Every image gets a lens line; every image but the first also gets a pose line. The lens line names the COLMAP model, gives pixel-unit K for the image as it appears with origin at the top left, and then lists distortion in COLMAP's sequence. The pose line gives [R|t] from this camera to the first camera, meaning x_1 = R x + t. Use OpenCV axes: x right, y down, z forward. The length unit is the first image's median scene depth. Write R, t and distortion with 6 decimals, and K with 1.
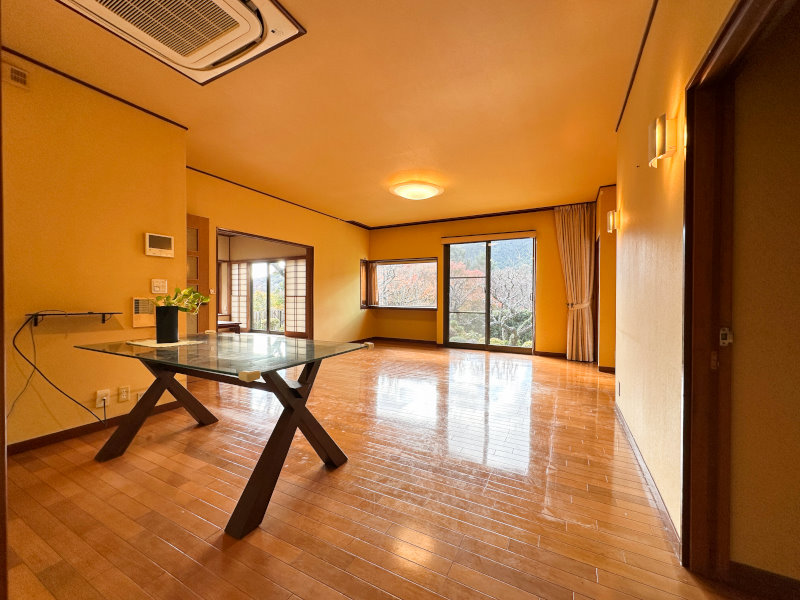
lens RADIAL K [[318.3, 0, 399.4], [0, 318.3, 301.5], [0, 0, 1]] dist [-0.001369, -0.000061]
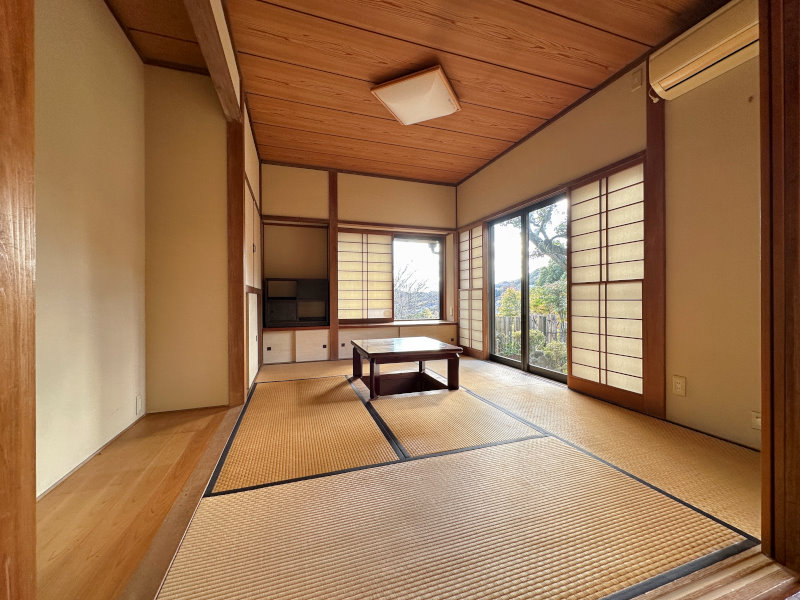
lens RADIAL K [[318.3, 0, 397.3], [0, 318.3, 301.0], [0, 0, 1]] dist [-0.001369, -0.000061]
pose [[0.722059, -0.004351, -0.691818, -0.247790], [0.002272, 0.999990, -0.003917, 0.004483], [0.691828, 0.001257, 0.722061, 0.589157]]
